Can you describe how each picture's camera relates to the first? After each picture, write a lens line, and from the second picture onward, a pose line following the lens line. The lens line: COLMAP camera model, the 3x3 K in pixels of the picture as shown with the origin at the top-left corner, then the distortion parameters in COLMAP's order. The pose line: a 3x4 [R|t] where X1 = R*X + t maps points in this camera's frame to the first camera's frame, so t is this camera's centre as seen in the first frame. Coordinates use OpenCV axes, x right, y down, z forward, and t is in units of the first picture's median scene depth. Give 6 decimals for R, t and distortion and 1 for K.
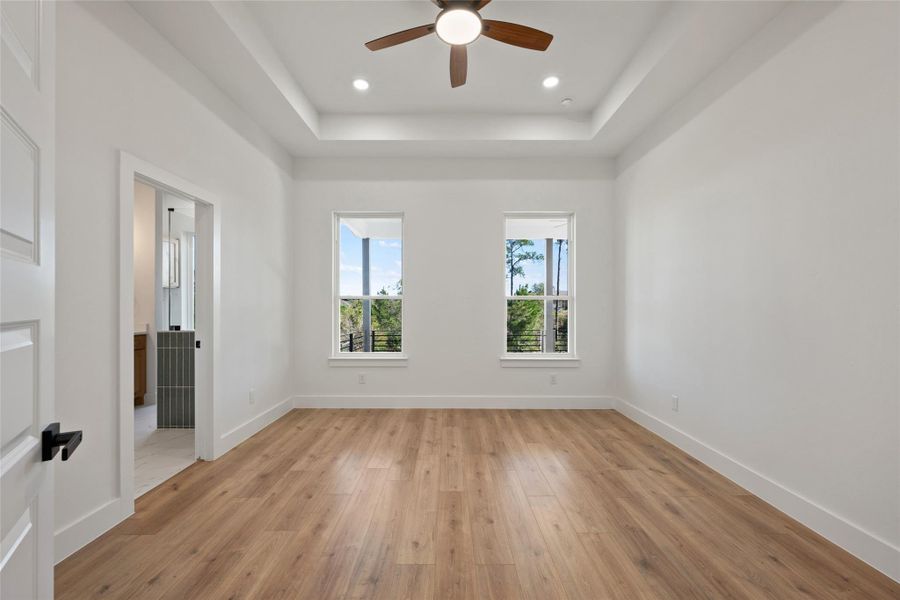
lens RADIAL K [[364.4, 0, 454.4], [0, 364.4, 303.1], [0, 0, 1]] dist [-0.001164, -0.000084]
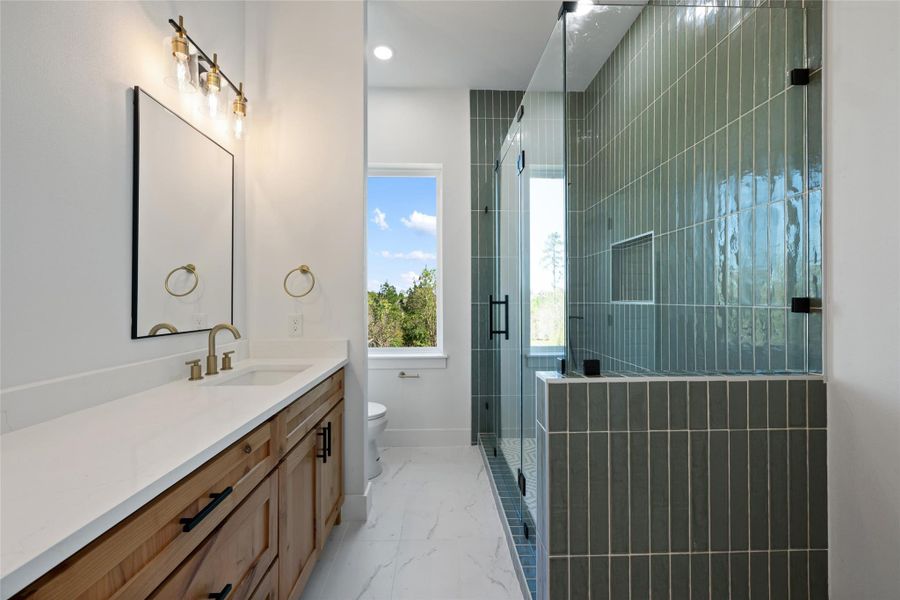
lens RADIAL K [[358.7, 0, 444.6], [0, 358.7, 297.4], [0, 0, 1]] dist [-0.002816, 0.000831]
pose [[0.998956, 0.005173, 0.045396, -0.906736], [-0.005298, 0.999983, 0.002622, 0.003309], [-0.045381, -0.002859, 0.998966, 0.680783]]
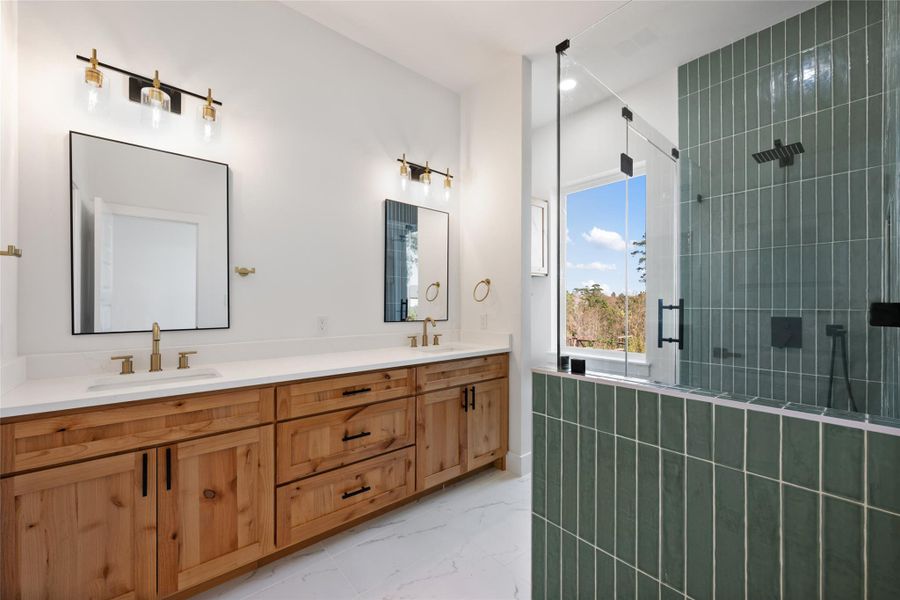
lens RADIAL K [[358.7, 0, 452.1], [0, 358.7, 303.4], [0, 0, 1]] dist [-0.002816, 0.000831]
pose [[0.656691, 0.007013, -0.754127, -0.574036], [0.000427, 0.999953, 0.009671, 0.001760], [0.754160, -0.006673, 0.656657, 0.672118]]
